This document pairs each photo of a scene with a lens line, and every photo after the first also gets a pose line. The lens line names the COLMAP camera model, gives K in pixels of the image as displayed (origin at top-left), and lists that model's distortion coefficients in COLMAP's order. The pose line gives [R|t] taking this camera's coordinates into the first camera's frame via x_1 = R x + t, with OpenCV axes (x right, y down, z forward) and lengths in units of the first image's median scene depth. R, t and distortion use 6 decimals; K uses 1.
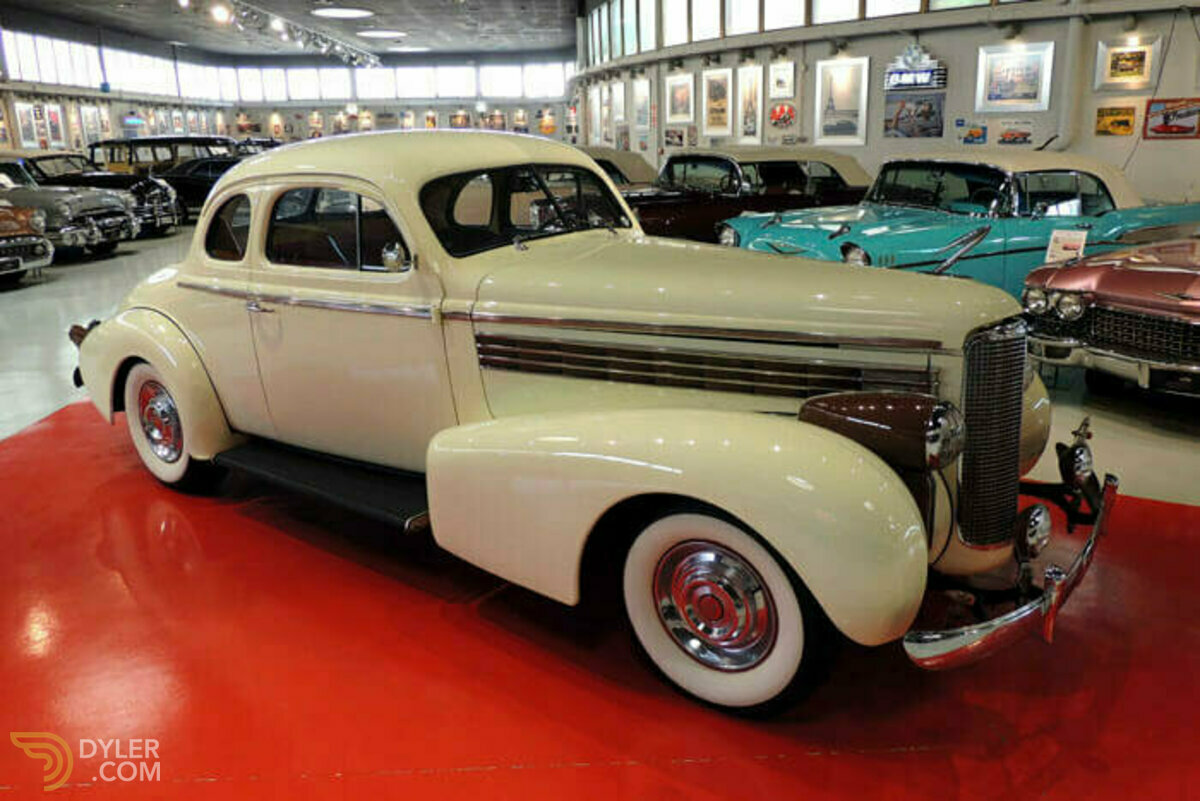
lens RADIAL K [[922.0, 0, 573.7], [0, 922.0, 398.5], [0, 0, 1]] dist [-0.006756, -0.005989]
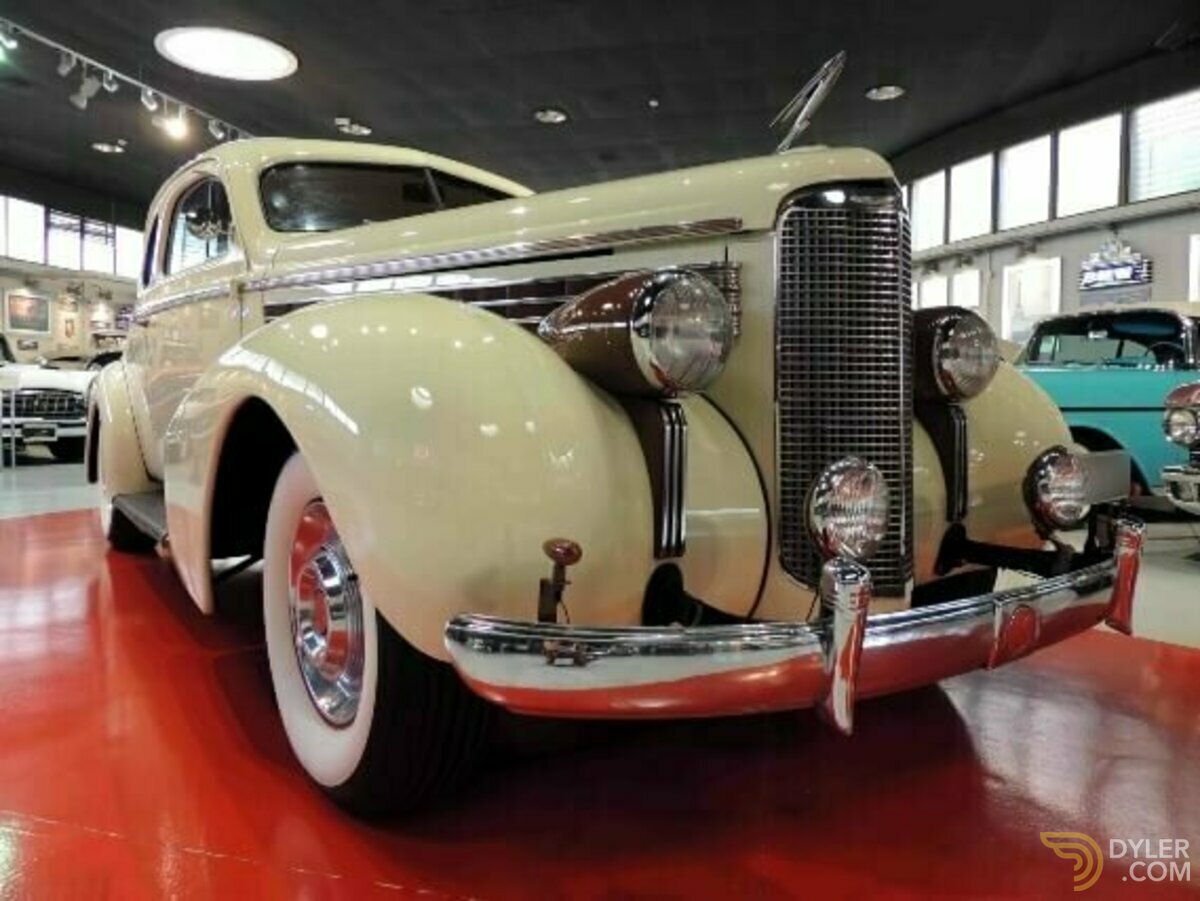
lens RADIAL K [[869.0, 0, 605.4], [0, 869.0, 450.8], [0, 0, 1]] dist [0.001266, 0.001052]
pose [[0.962432, 0.064783, -0.263681, 0.133565], [-0.125701, 0.967092, -0.221206, 0.061384], [0.240673, 0.246041, 0.938904, 0.142031]]
